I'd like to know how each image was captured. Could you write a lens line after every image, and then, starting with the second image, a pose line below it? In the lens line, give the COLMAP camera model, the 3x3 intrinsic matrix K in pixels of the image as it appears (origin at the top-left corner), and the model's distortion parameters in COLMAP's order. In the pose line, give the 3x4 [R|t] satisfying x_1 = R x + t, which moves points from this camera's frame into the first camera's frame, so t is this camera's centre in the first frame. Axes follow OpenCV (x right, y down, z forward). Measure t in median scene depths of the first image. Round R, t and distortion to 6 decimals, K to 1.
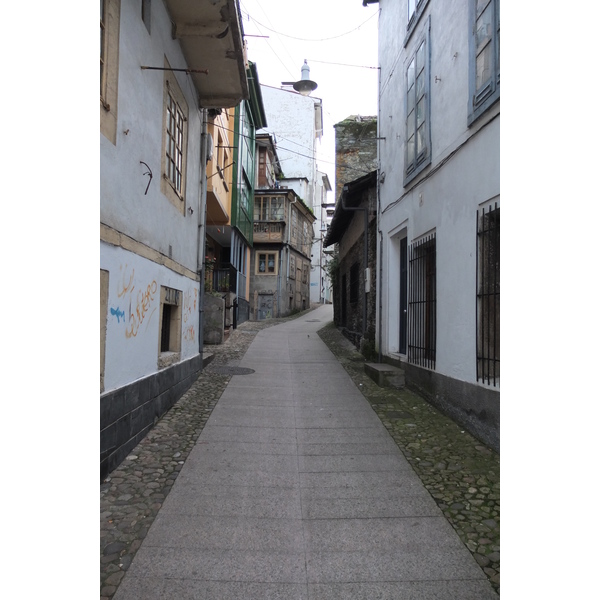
lens RADIAL K [[445.3, 0, 300.9], [0, 445.3, 300.6], [0, 0, 1]] dist [-0.042240, 0.000298]
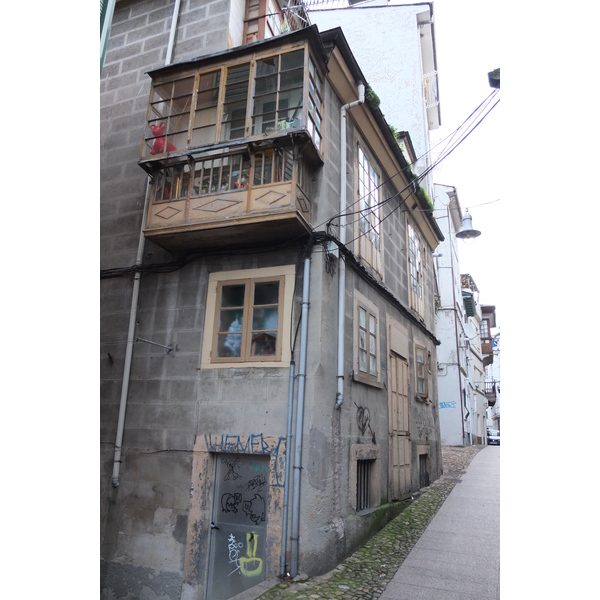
lens RADIAL K [[445.3, 0, 298.2], [0, 445.3, 302.2], [0, 0, 1]] dist [-0.042240, 0.000298]
pose [[0.962383, -0.065744, -0.263621, 0.013938], [-0.004362, 0.966419, -0.256935, -0.031099], [0.271660, 0.248420, 0.929779, 0.778937]]
